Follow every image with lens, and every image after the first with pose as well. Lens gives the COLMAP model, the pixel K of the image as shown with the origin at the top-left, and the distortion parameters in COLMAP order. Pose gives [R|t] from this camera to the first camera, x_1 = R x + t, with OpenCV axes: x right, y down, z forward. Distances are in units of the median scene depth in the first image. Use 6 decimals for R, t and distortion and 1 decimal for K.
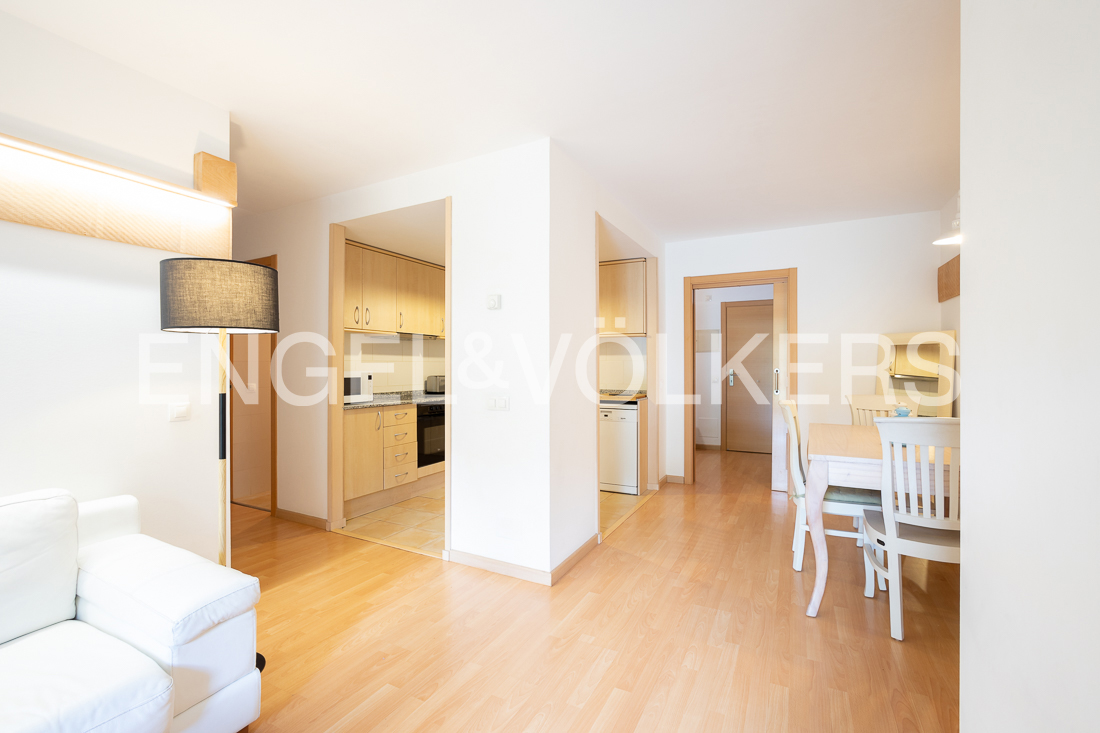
lens RADIAL K [[484.3, 0, 550.0], [0, 484.3, 366.5], [0, 0, 1]] dist [-0.018798, 0.000452]
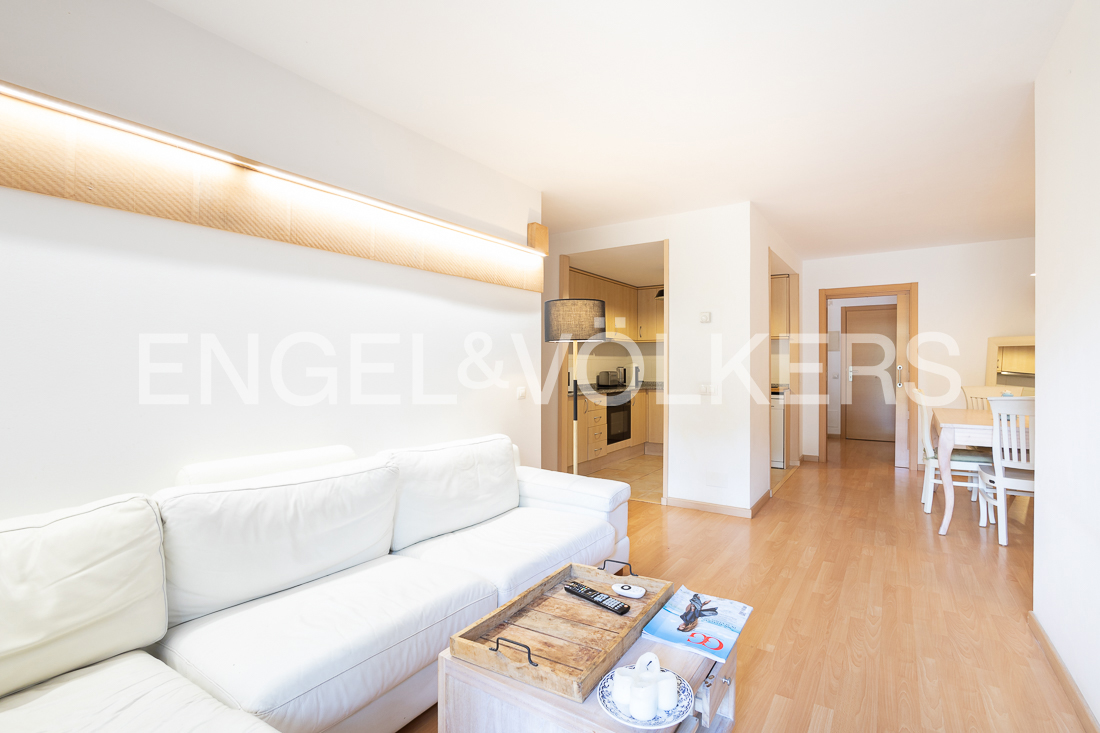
lens RADIAL K [[505.2, 0, 599.8], [0, 505.2, 368.4], [0, 0, 1]] dist [-0.019445, 0.000091]
pose [[0.998605, 0.000213, -0.052808, -0.325049], [0.000139, 0.999978, 0.006657, 0.003855], [0.052808, -0.006655, 0.998582, -0.445610]]
